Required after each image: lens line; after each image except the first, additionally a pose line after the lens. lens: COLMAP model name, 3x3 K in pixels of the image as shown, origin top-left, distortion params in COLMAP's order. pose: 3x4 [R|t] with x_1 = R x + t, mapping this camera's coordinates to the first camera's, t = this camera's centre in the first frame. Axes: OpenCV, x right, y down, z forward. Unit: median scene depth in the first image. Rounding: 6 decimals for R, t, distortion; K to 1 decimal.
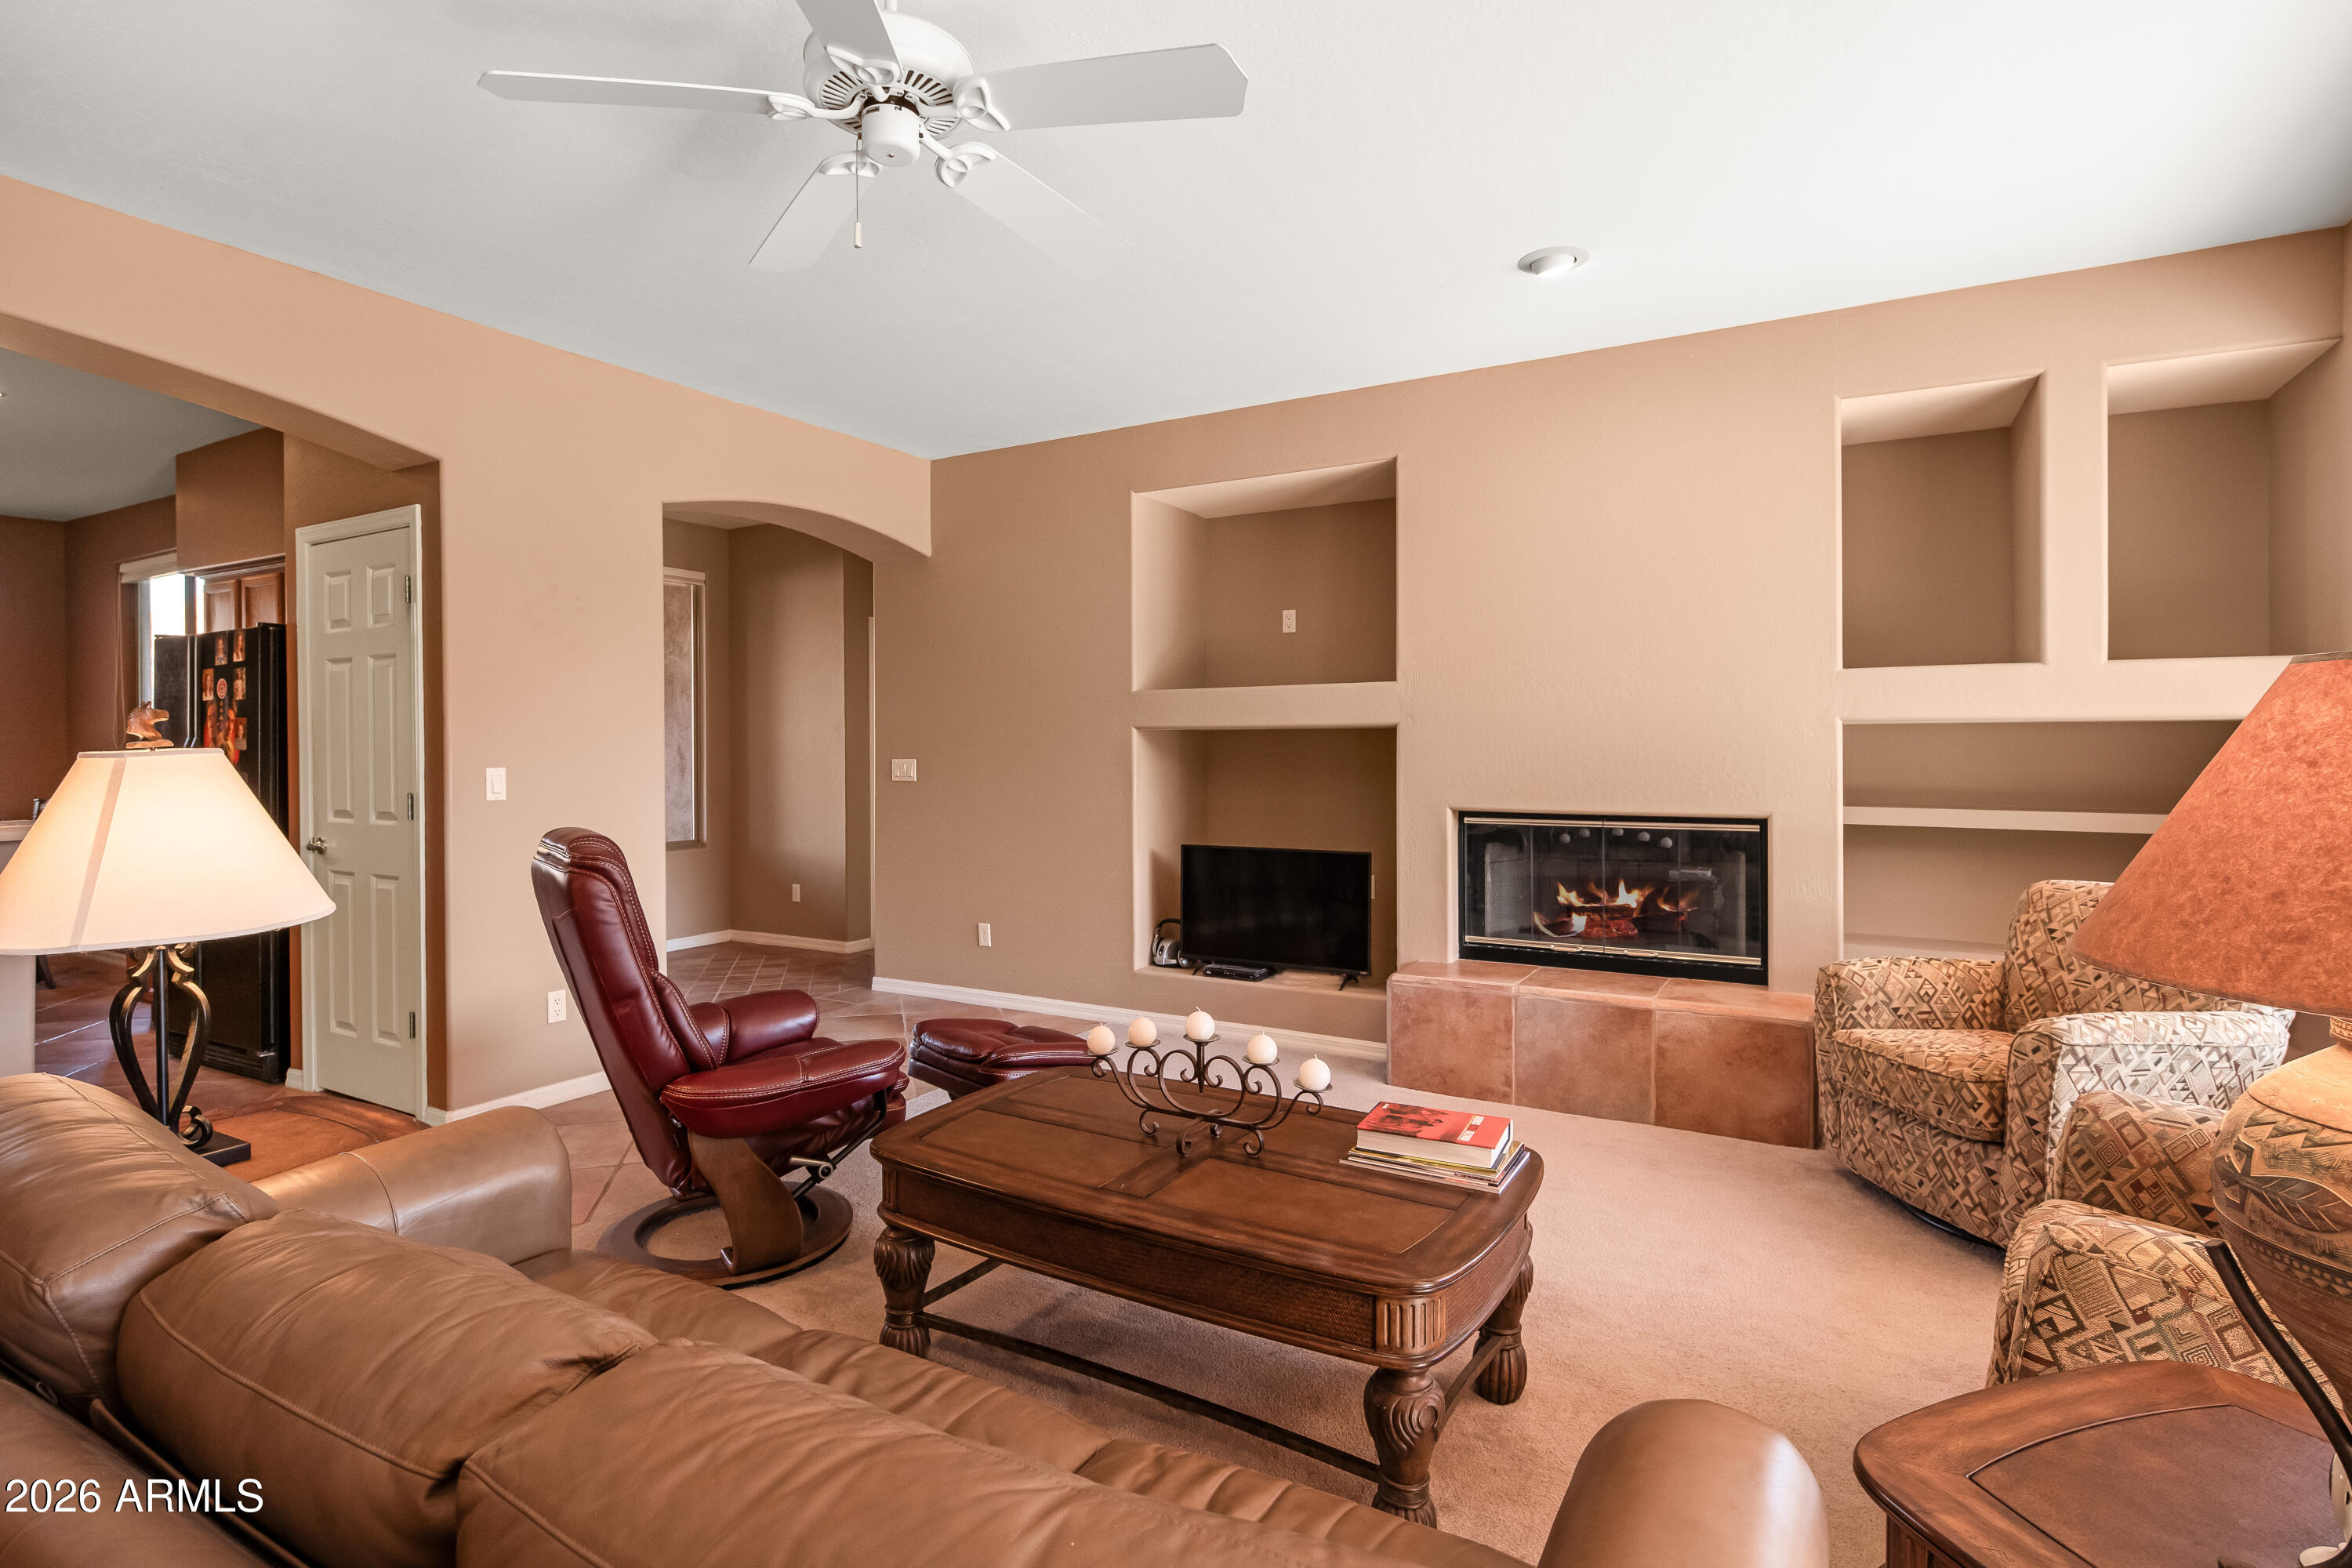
lens RADIAL K [[1162.7, 0, 1153.9], [0, 1162.7, 762.5], [0, 0, 1]] dist [0.006372, -0.004898]
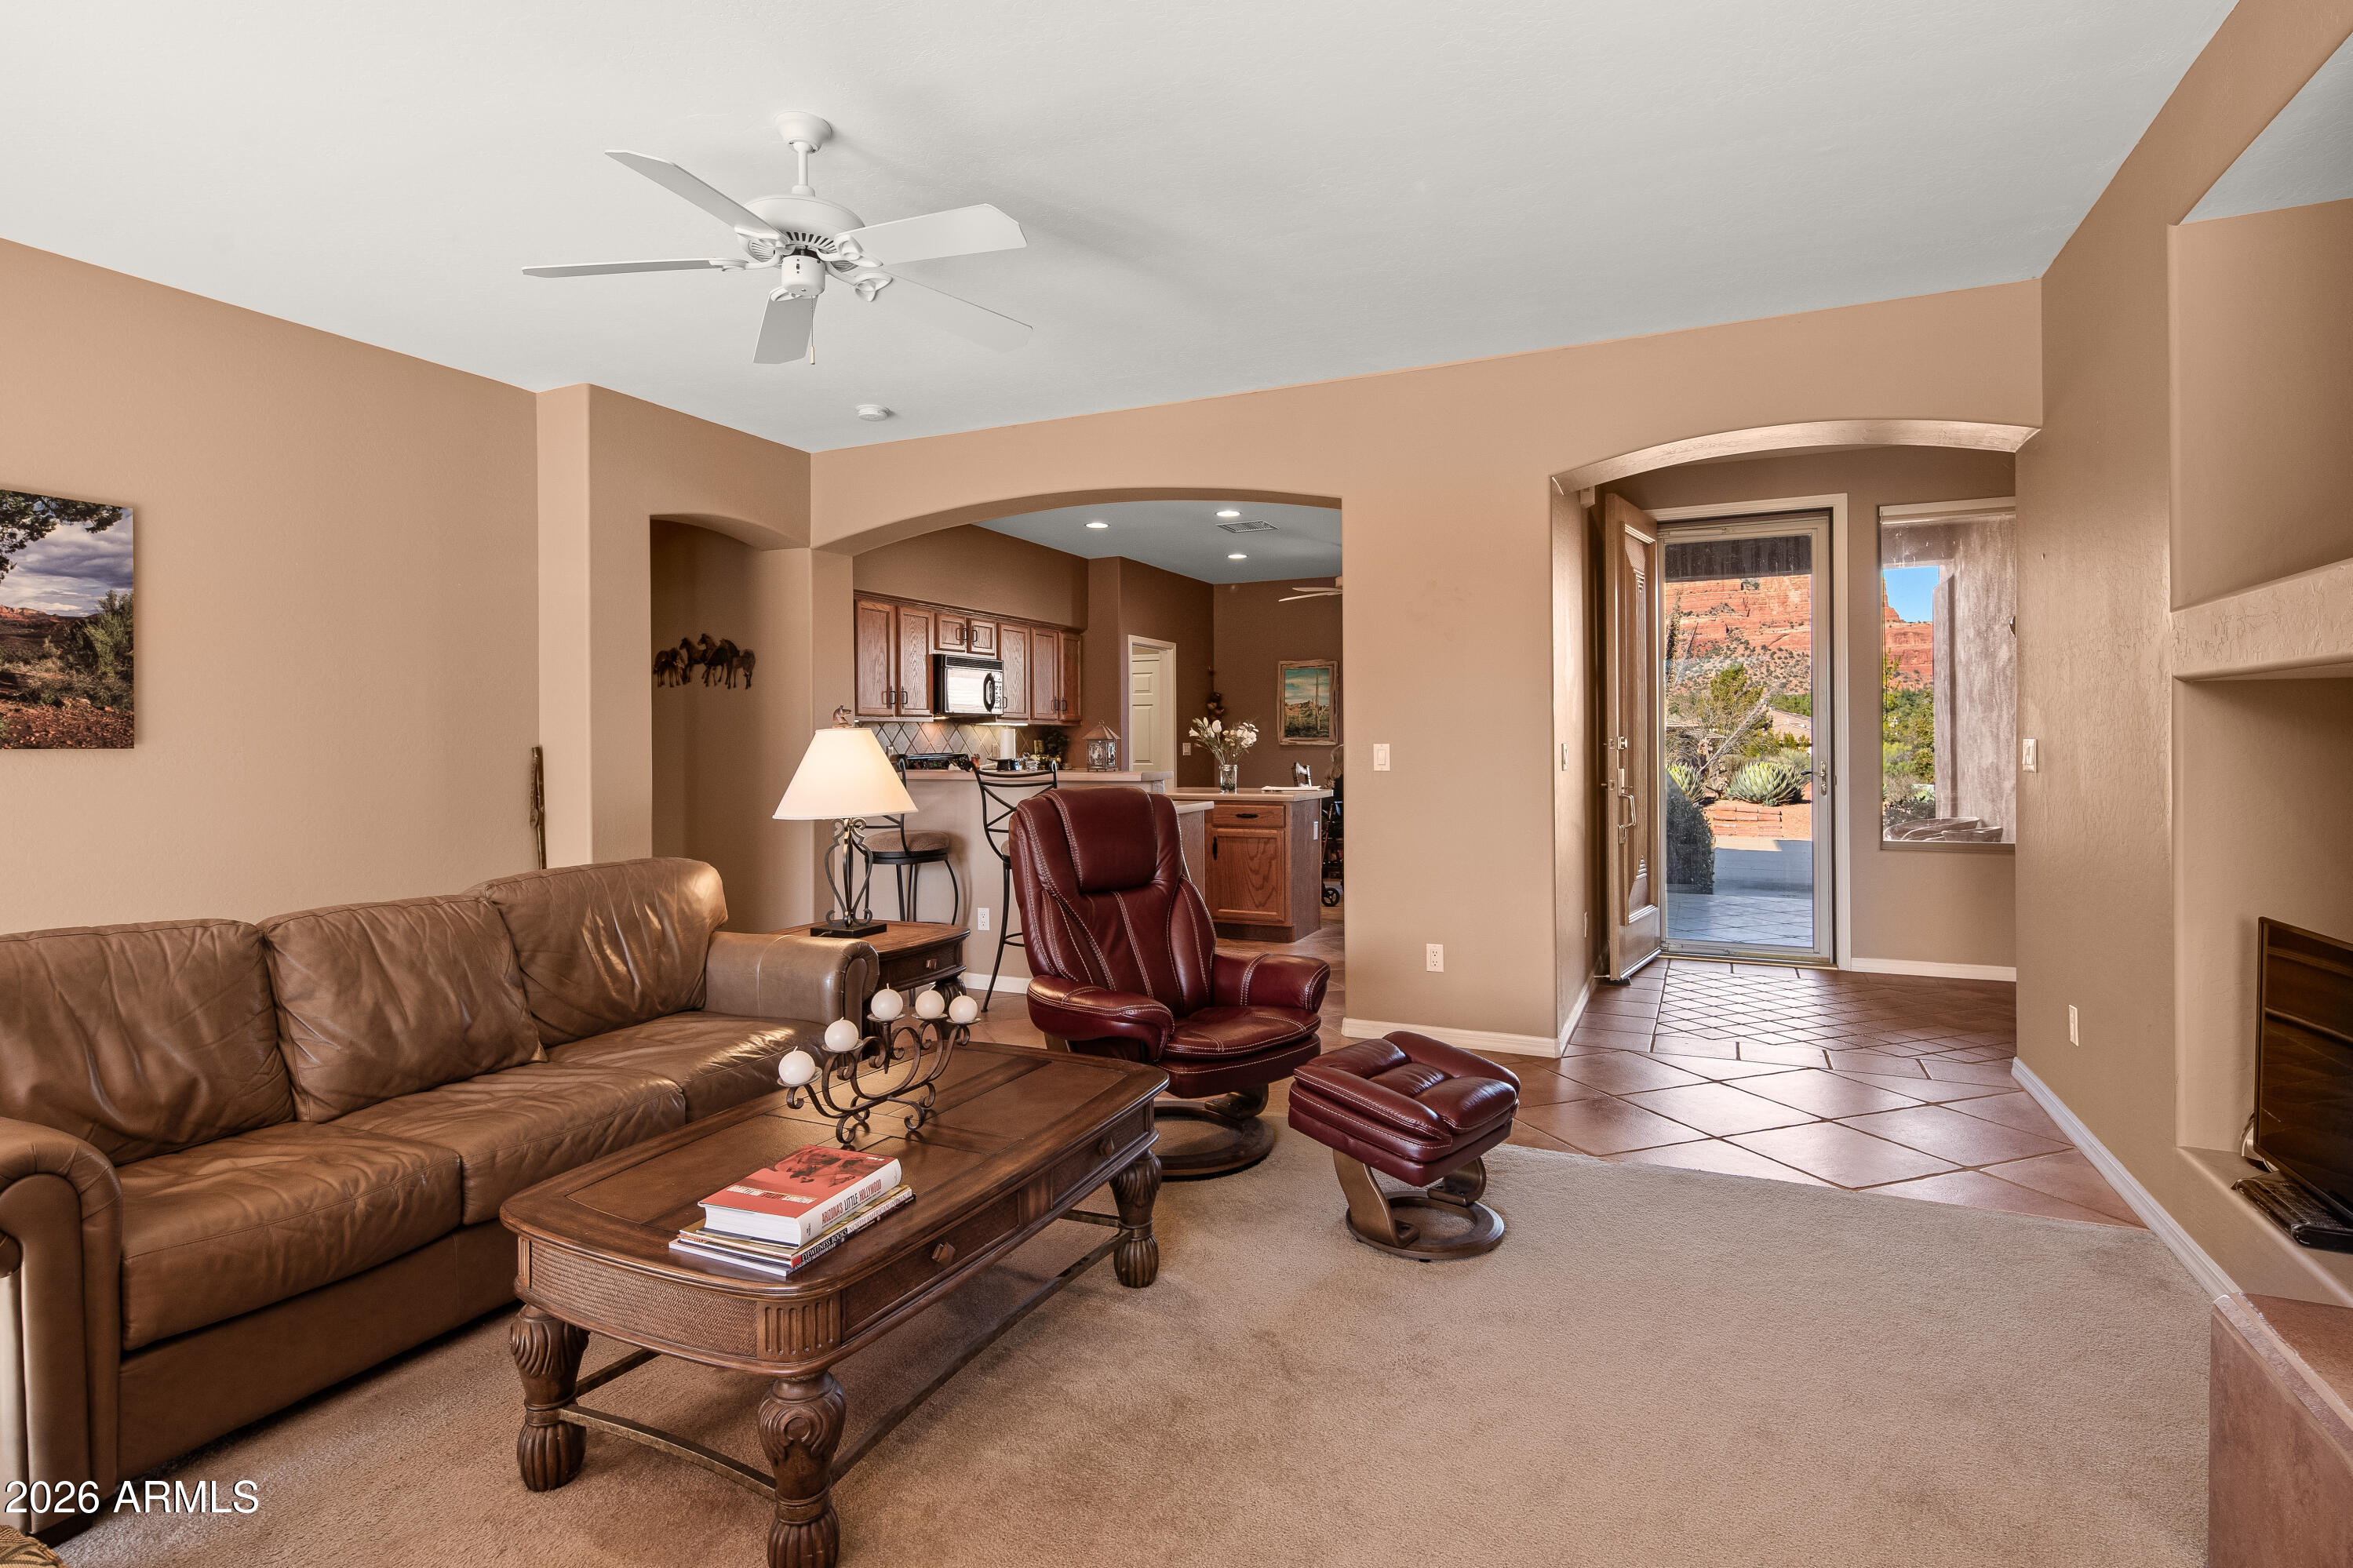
lens RADIAL K [[1163.0, 0, 1155.7], [0, 1163.0, 746.2], [0, 0, 1]] dist [0.006372, -0.004898]
pose [[0.086746, 0.008847, -0.996191, 0.835679], [-0.006870, 0.999942, 0.008282, -0.001425], [0.996207, 0.006125, 0.086802, 0.915121]]
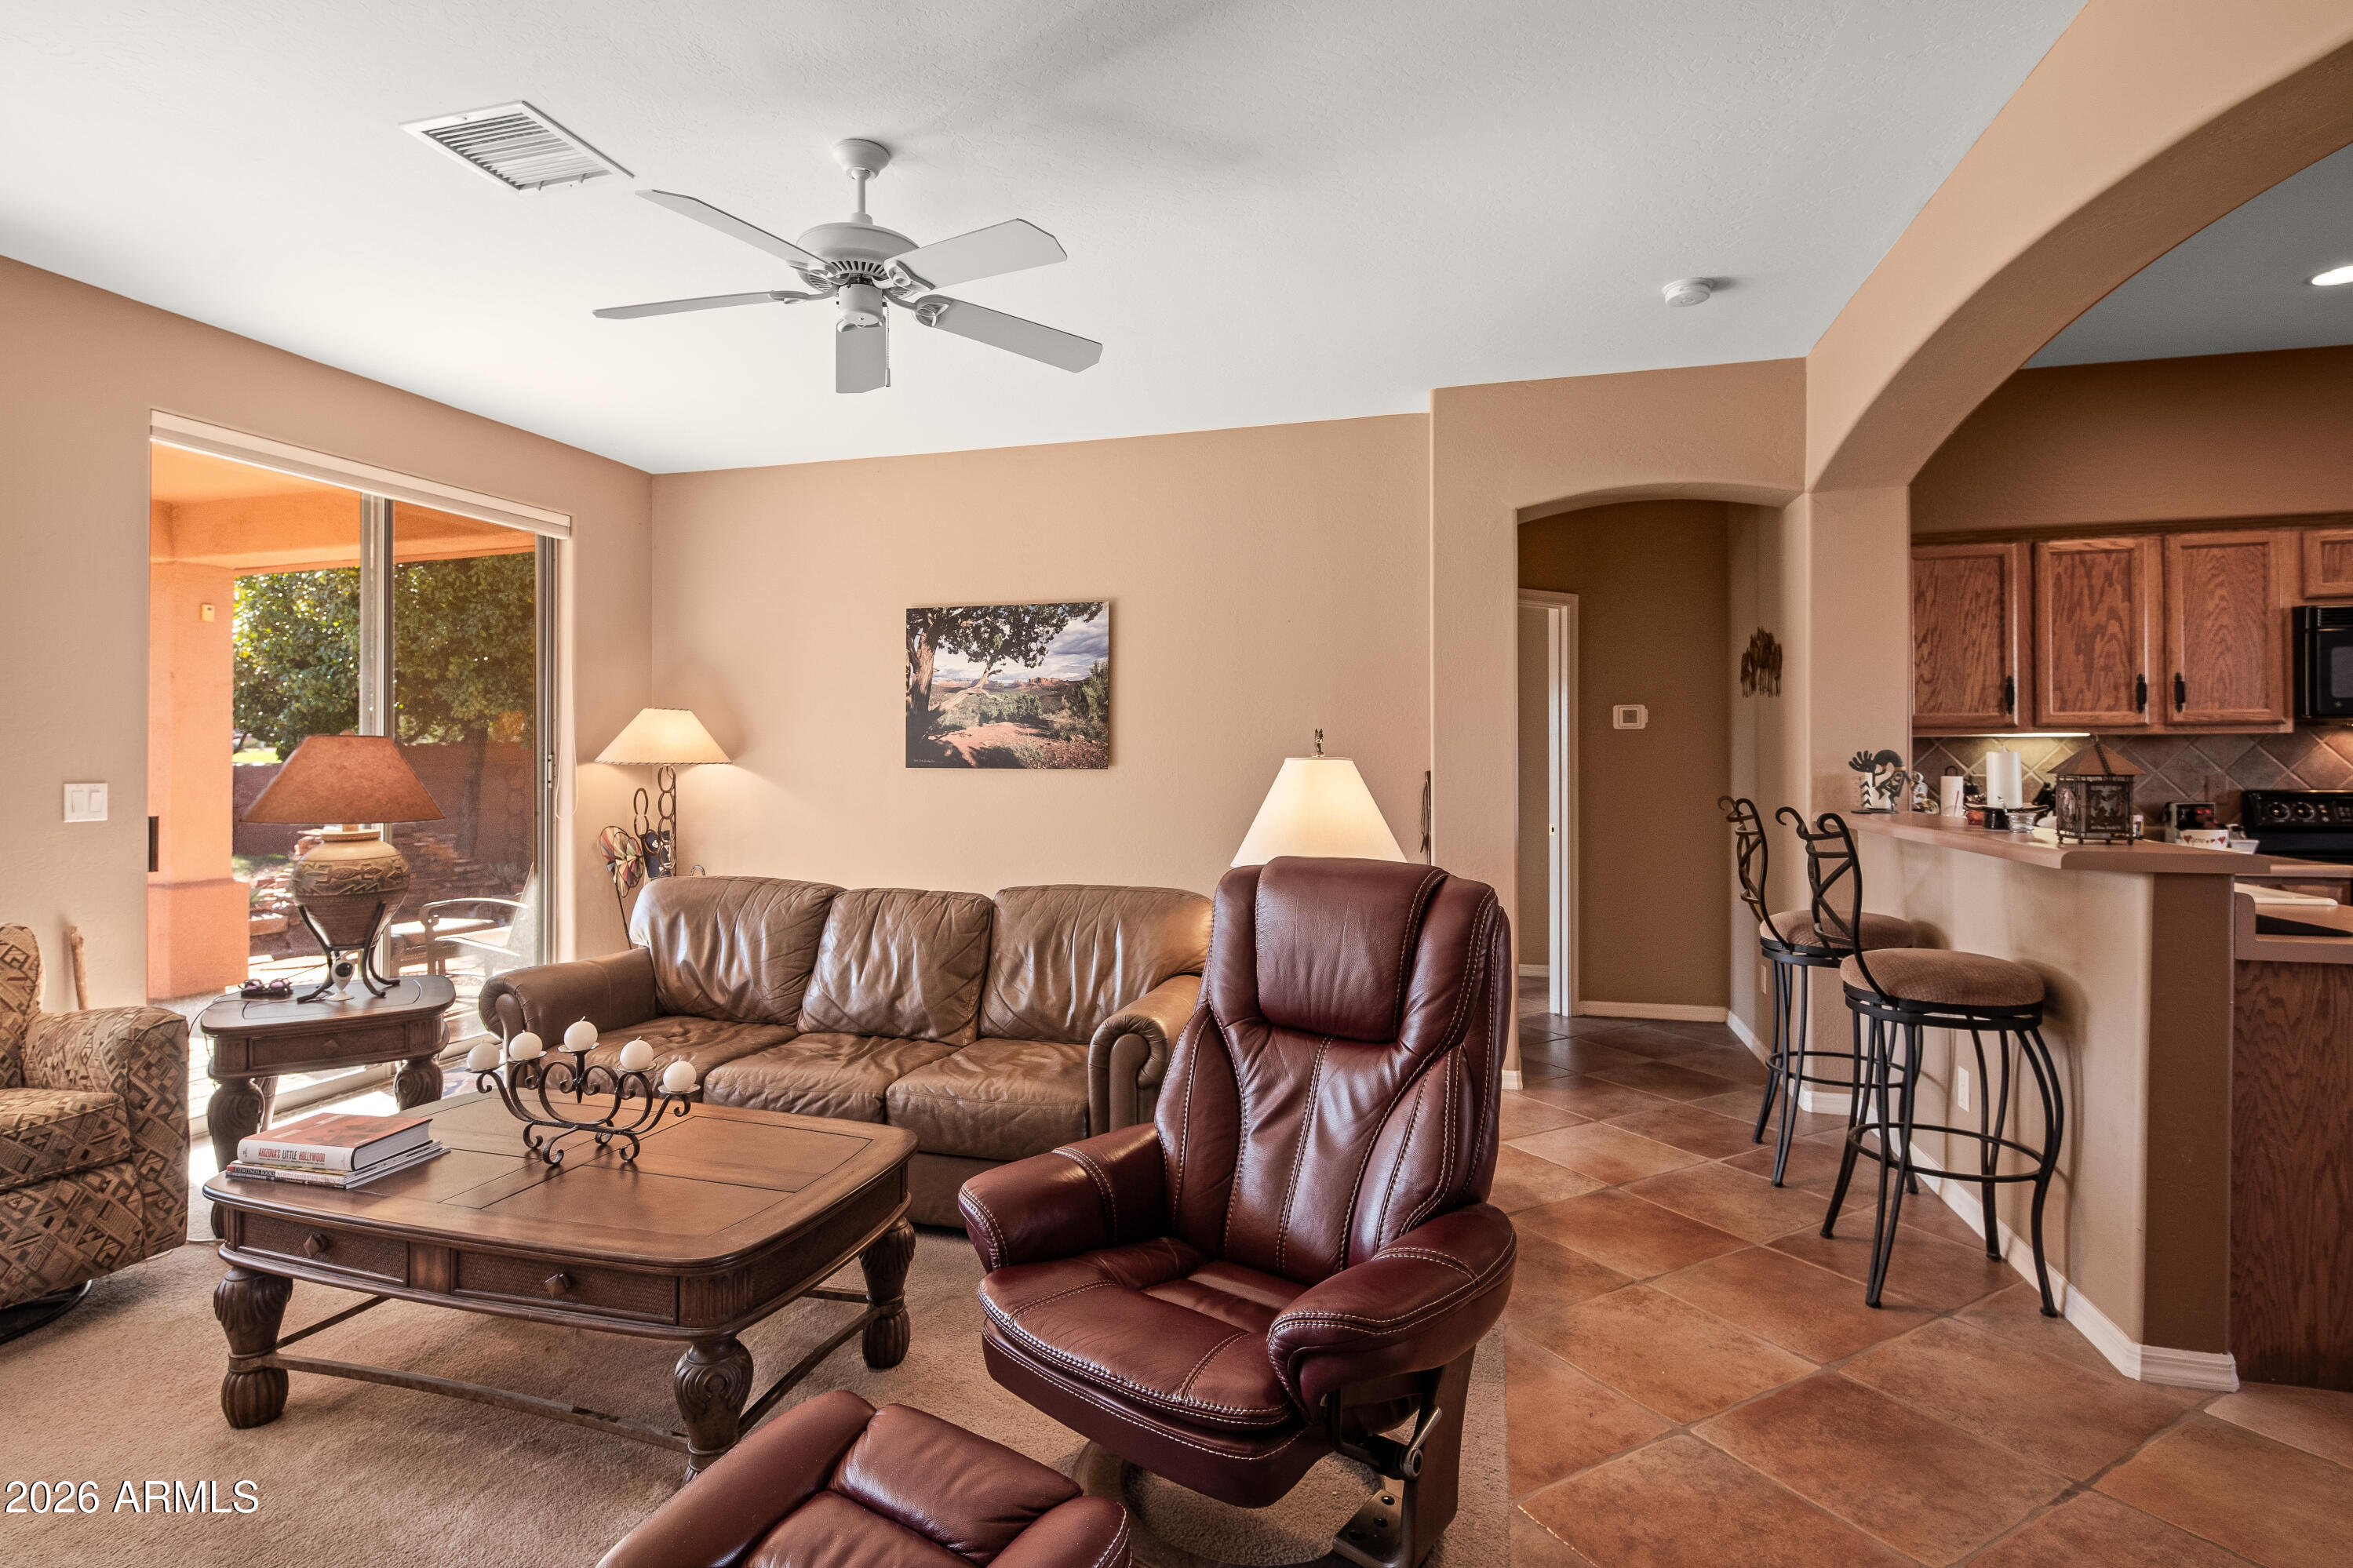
lens RADIAL K [[1163.0, 0, 1151.9], [0, 1163.0, 749.5], [0, 0, 1]] dist [0.006372, -0.004898]
pose [[-0.968477, 0.004057, -0.249071, -0.157911], [0.002235, 0.999969, 0.007598, -0.025505], [0.249094, 0.006801, -0.968455, 1.697744]]
